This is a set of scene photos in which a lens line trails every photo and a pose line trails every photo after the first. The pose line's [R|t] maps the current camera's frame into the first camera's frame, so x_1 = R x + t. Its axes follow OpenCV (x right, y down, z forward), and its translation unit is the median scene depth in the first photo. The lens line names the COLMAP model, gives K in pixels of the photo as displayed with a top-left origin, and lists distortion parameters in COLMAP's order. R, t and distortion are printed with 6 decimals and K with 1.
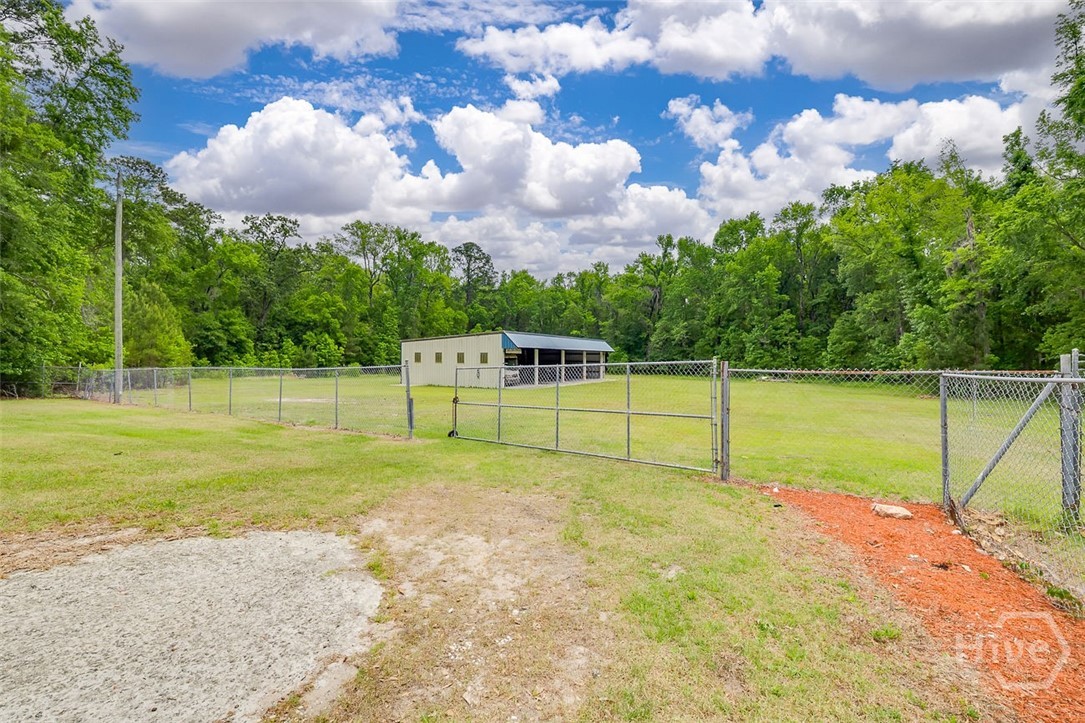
lens RADIAL K [[465.2, 0, 544.0], [0, 465.2, 355.9], [0, 0, 1]] dist [-0.000517, 0.000002]
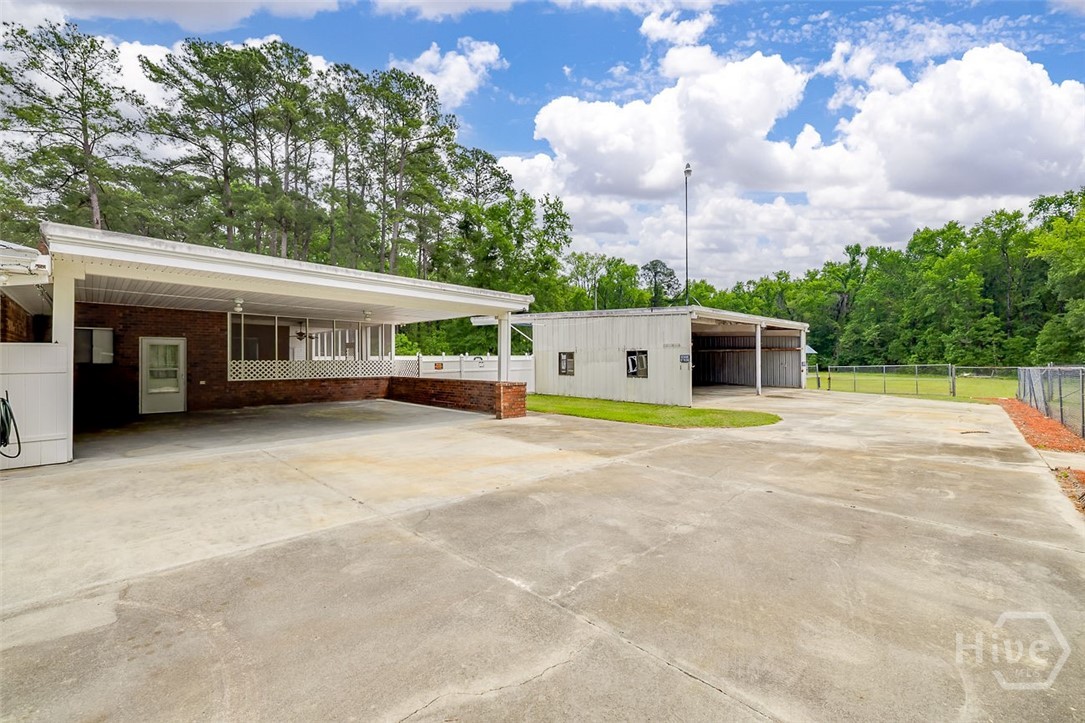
lens RADIAL K [[463.0, 0, 538.0], [0, 463.0, 355.5], [0, 0, 1]] dist [-0.001356, -0.000265]
pose [[0.954268, -0.010643, -0.298764, -0.151547], [0.010777, 0.999941, -0.001200, -0.007758], [0.298759, -0.002075, 0.954326, -0.316563]]
